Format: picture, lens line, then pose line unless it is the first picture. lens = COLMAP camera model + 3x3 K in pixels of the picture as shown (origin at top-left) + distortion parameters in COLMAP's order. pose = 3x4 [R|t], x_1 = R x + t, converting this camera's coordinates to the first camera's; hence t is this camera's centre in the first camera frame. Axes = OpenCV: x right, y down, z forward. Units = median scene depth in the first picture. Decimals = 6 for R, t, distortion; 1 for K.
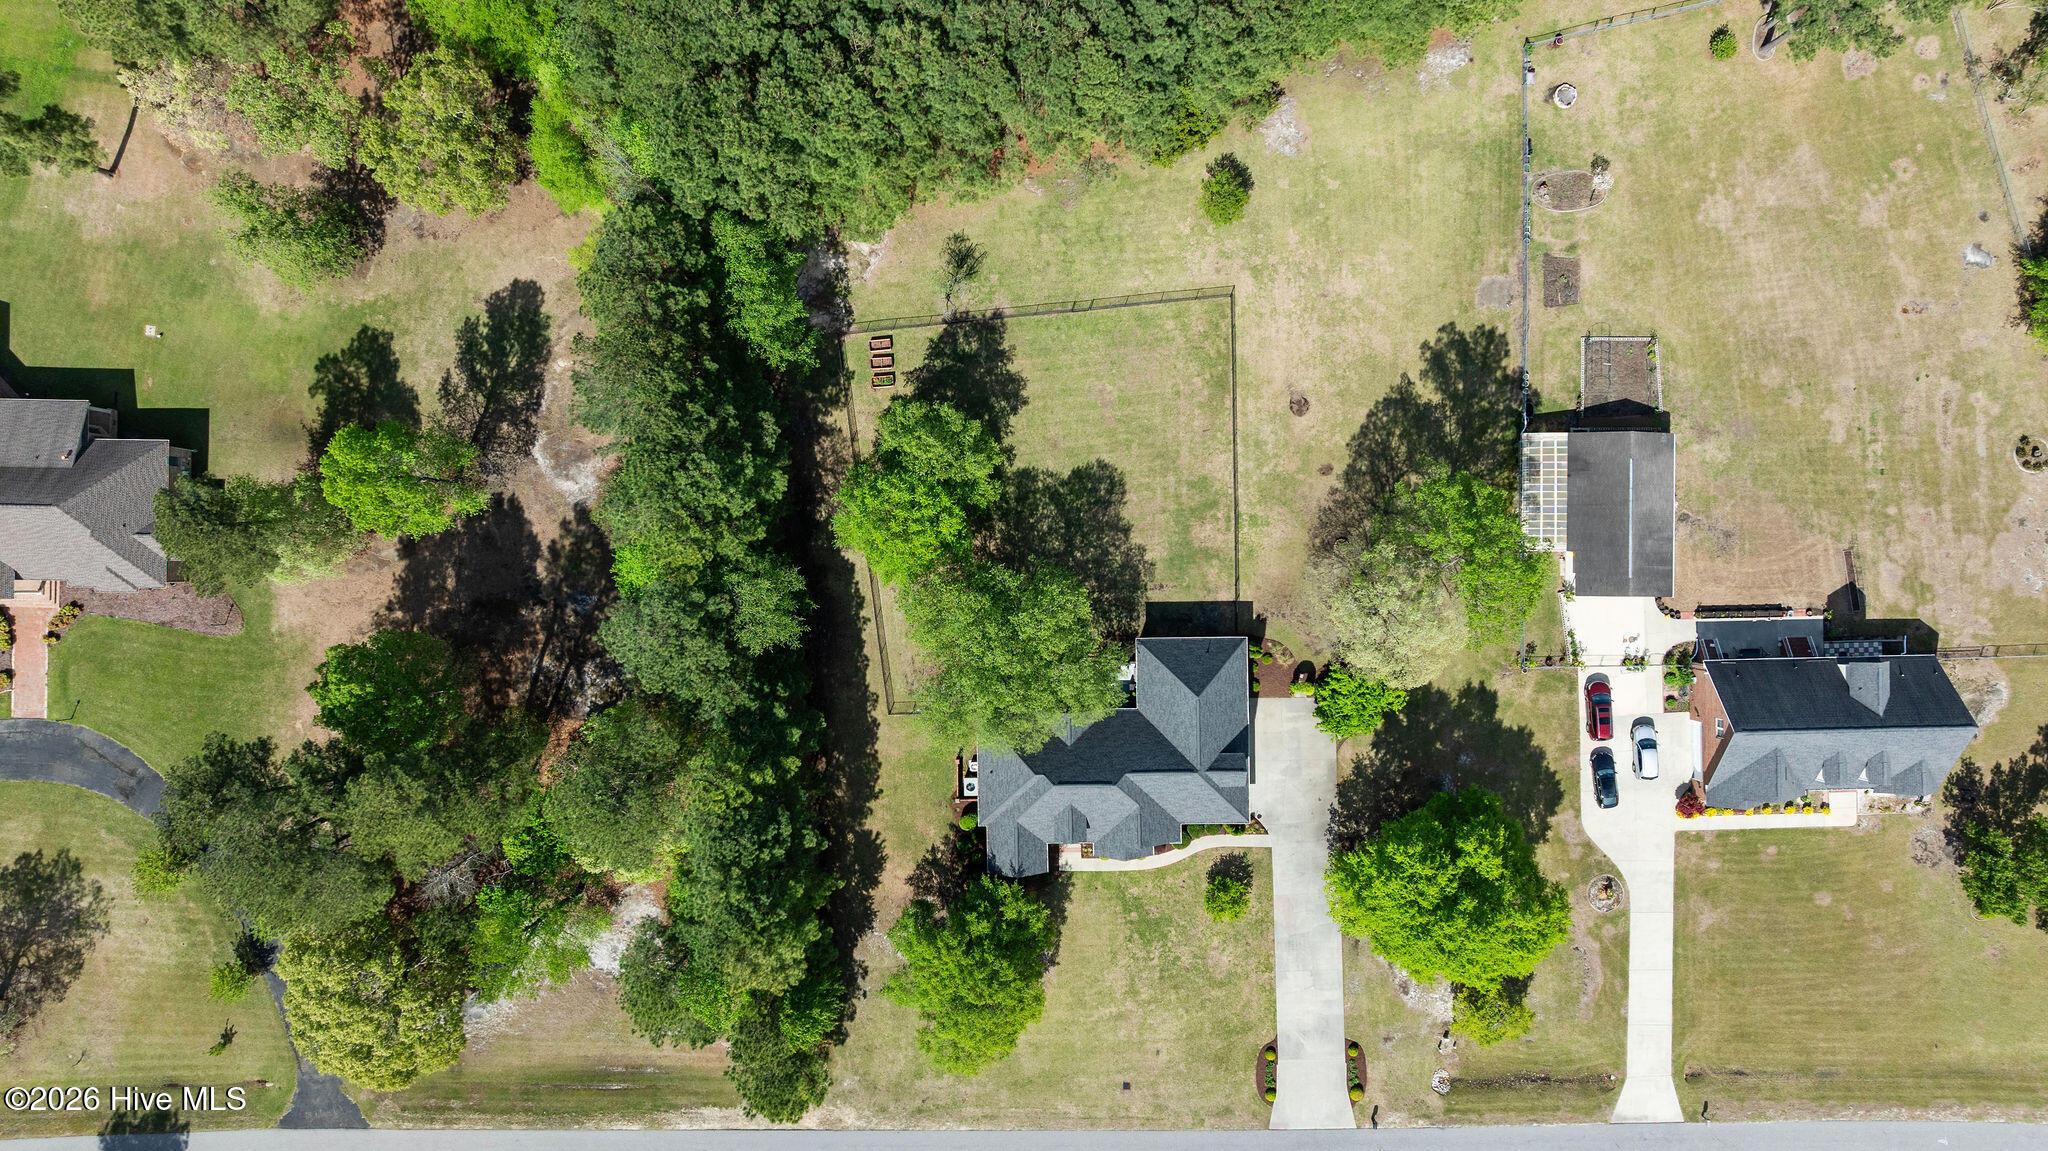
lens RADIAL K [[1454.8, 0, 1021.2], [0, 1454.8, 573.1], [0, 0, 1]] dist [-0.020965, 0.006366]
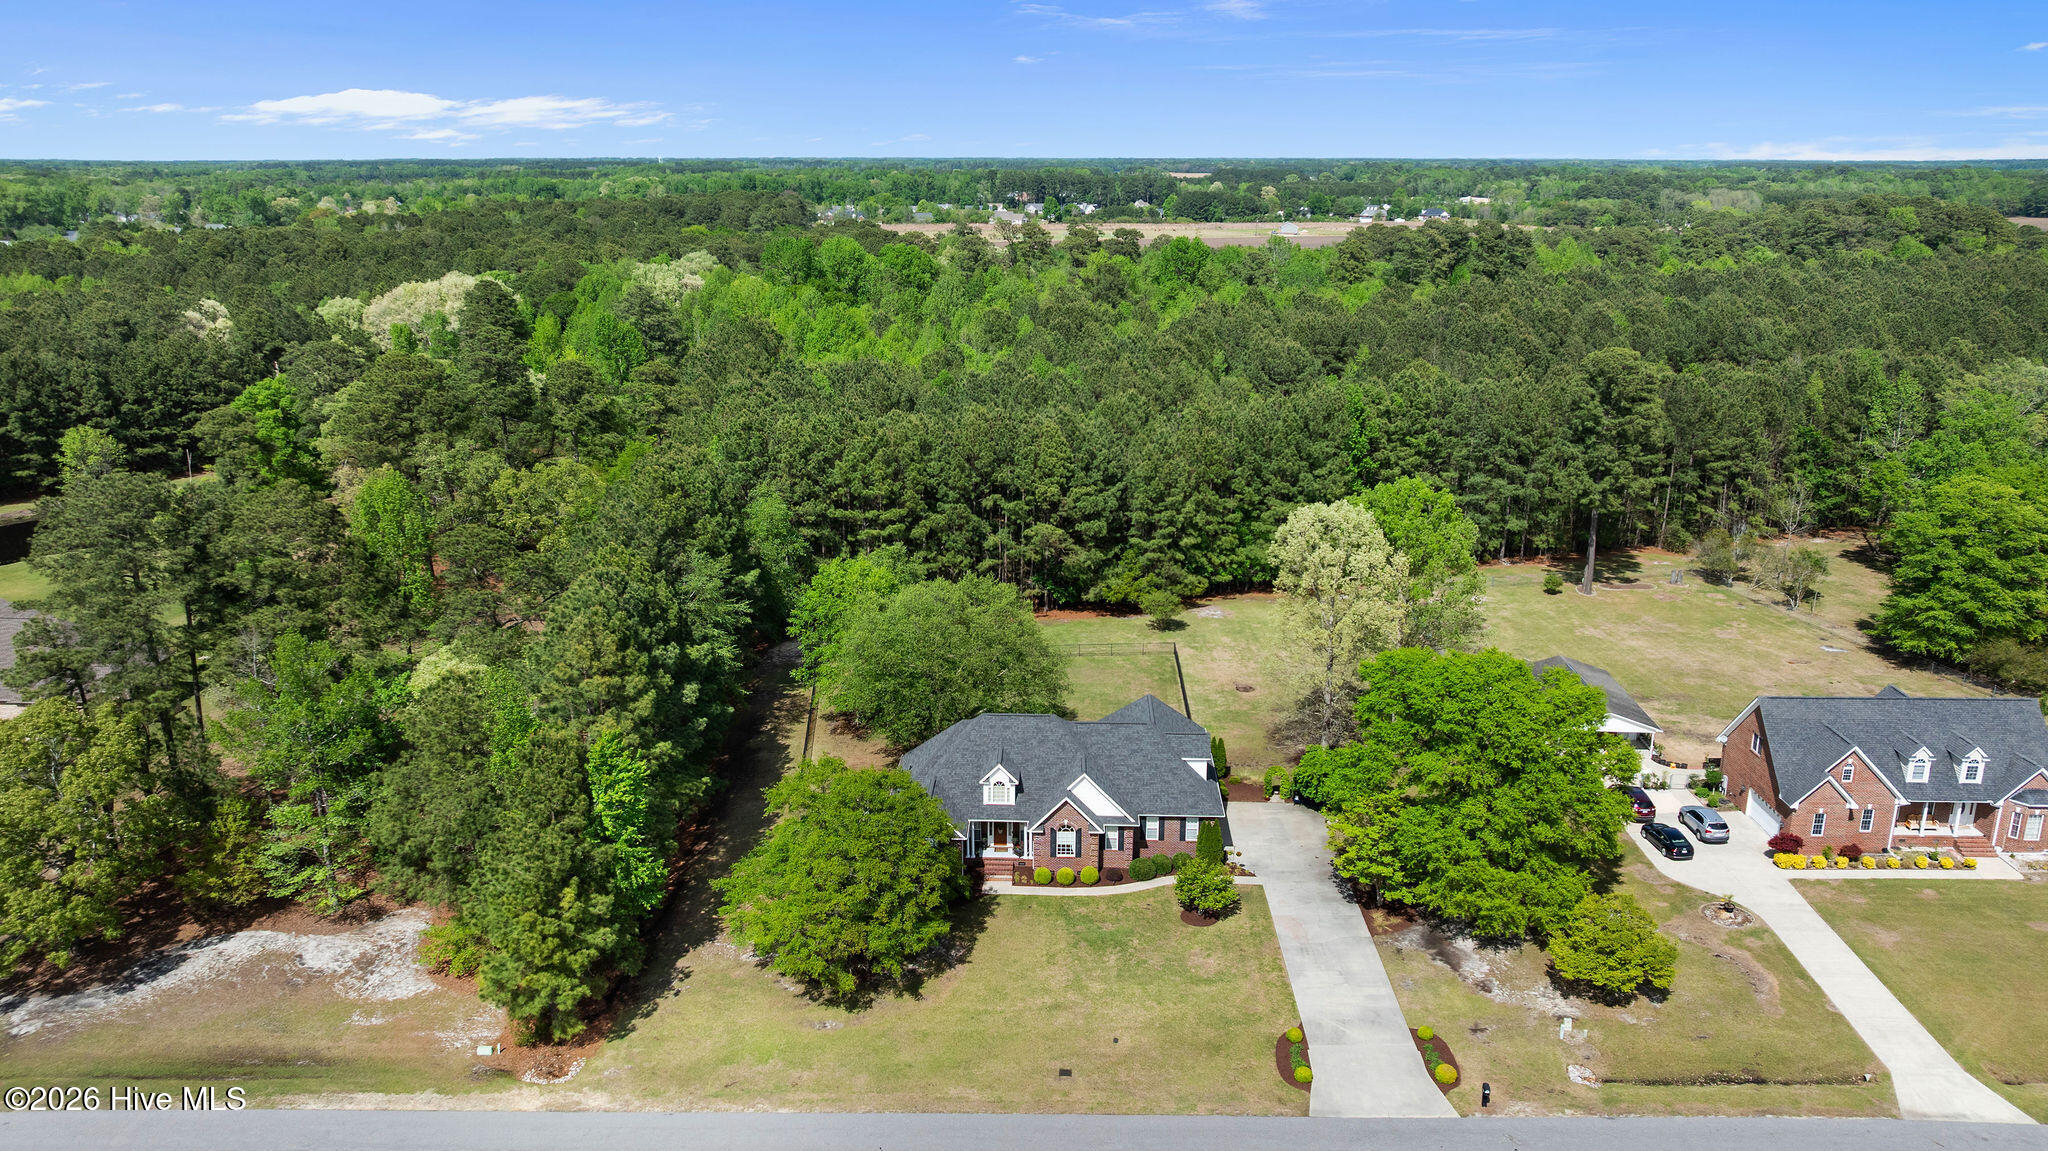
lens RADIAL K [[1488.5, 0, 1020.6], [0, 1488.5, 567.6], [0, 0, 1]] dist [-0.008466, -0.009283]
pose [[0.998611, 0.030833, -0.042716, 0.075230], [-0.049720, 0.283591, -0.957655, 0.904499], [-0.017414, 0.958450, 0.284730, 0.629243]]
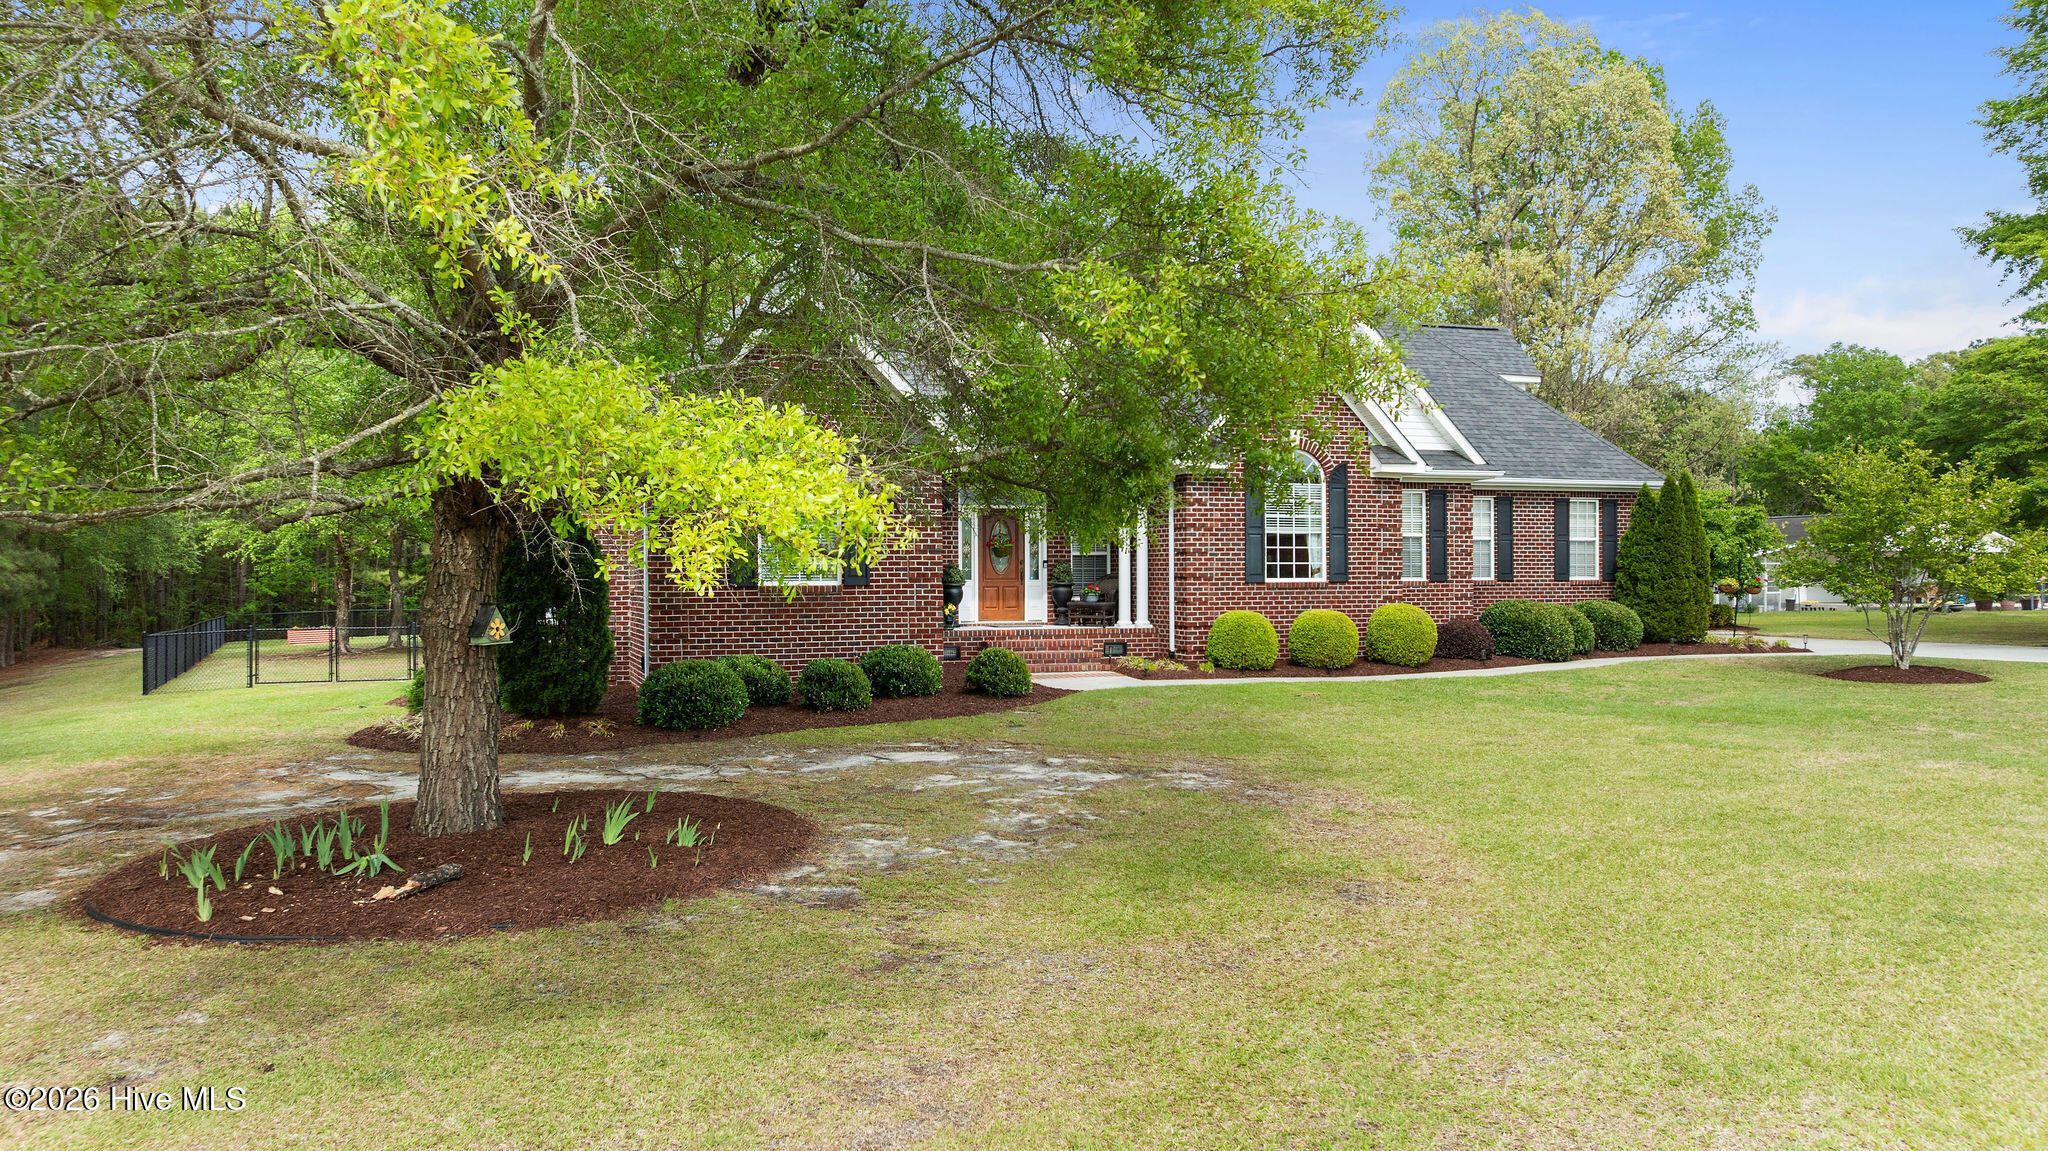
lens RADIAL K [[1454.8, 0, 1021.2], [0, 1454.8, 573.1], [0, 0, 1]] dist [-0.020965, 0.006366]
pose [[0.946420, 0.016041, 0.322539, -0.031773], [0.322471, 0.006762, -0.946555, 0.368616], [-0.017365, 0.999848, 0.001227, 1.000737]]
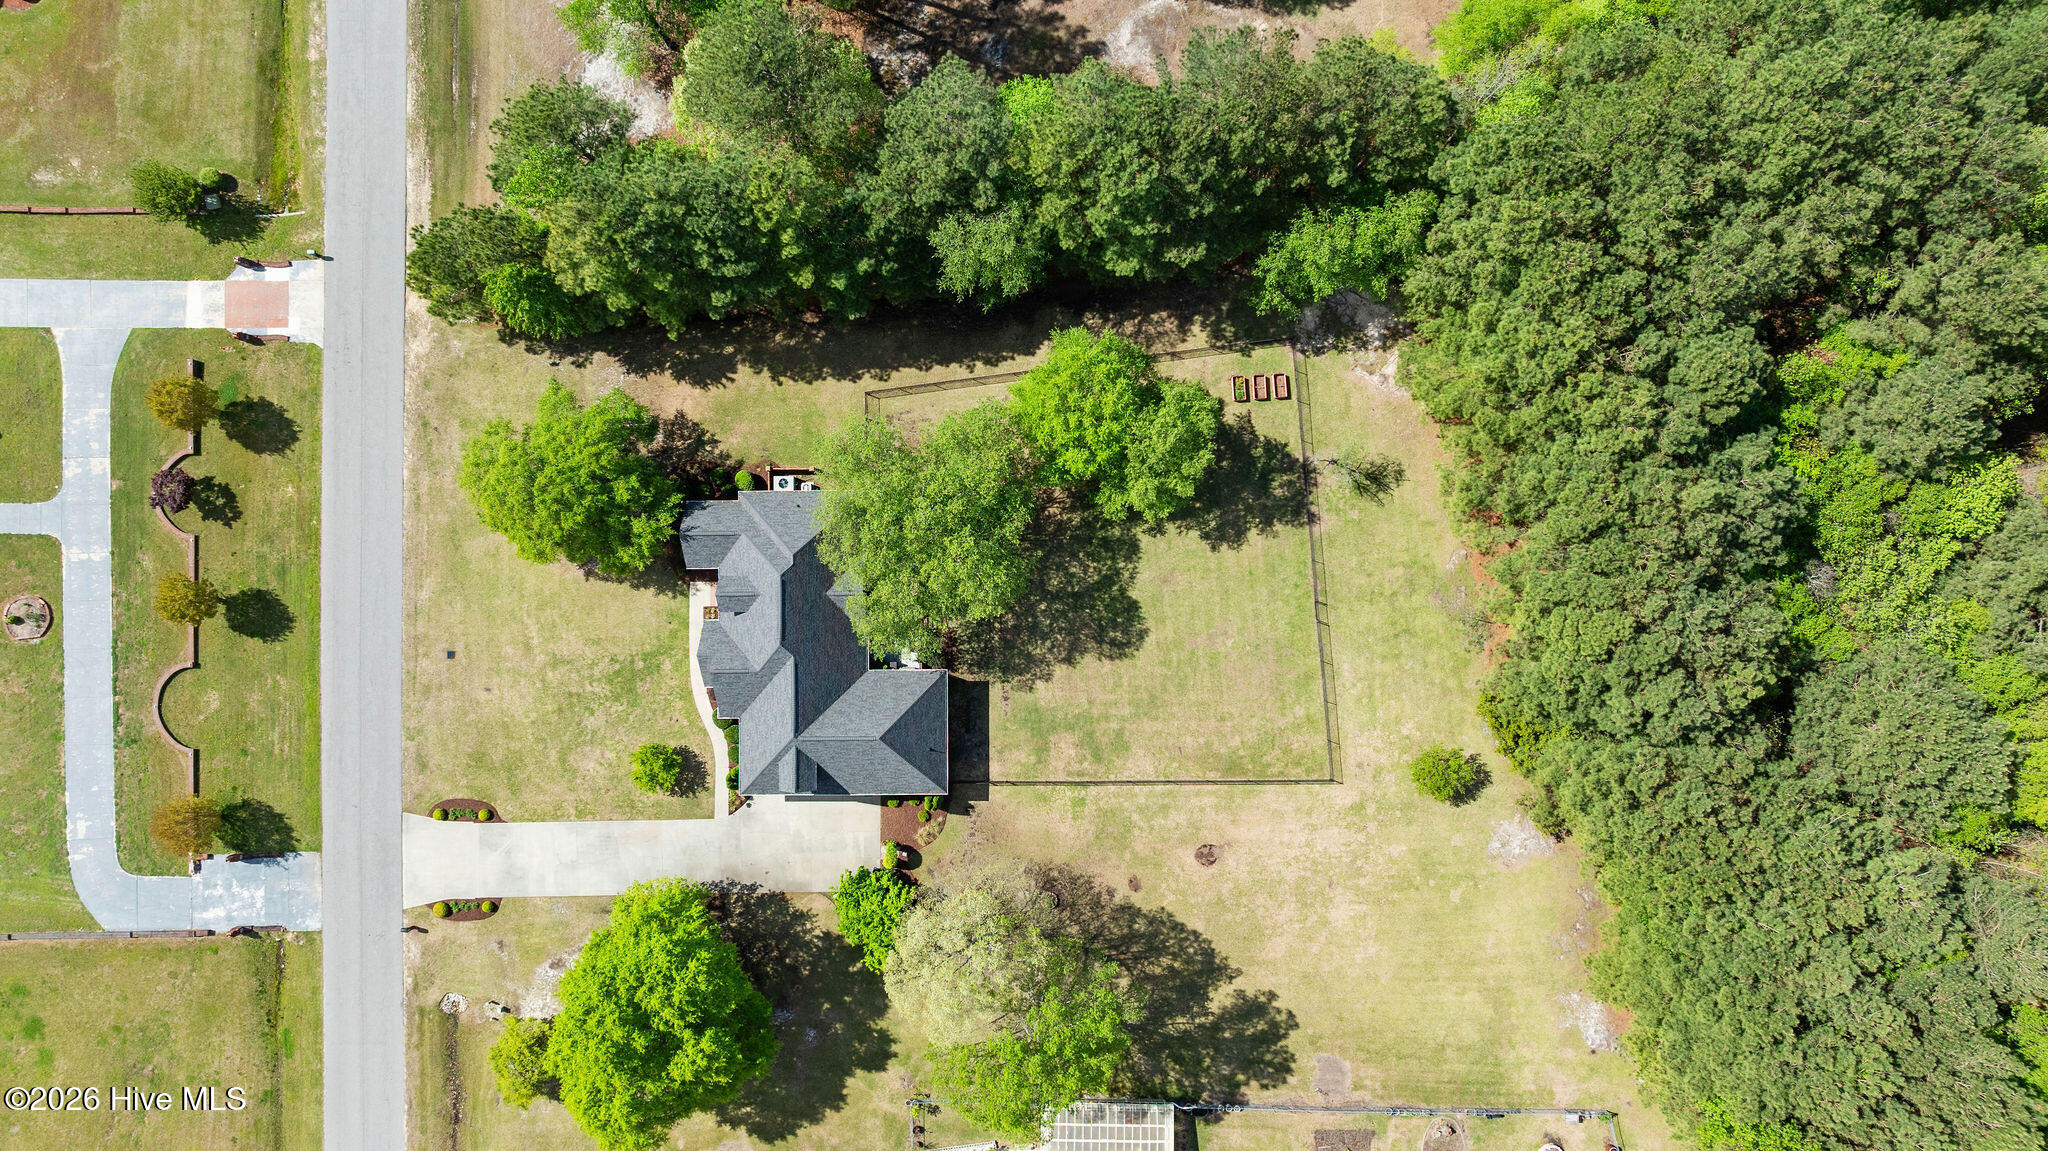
lens RADIAL K [[1454.8, 0, 1021.2], [0, 1454.8, 573.1], [0, 0, 1]] dist [-0.020965, 0.006366]
pose [[-0.008262, 0.999909, 0.010664, 0.009671], [-0.999830, -0.008436, 0.016392, -0.014315], [0.016481, -0.010527, 0.999809, 0.108969]]
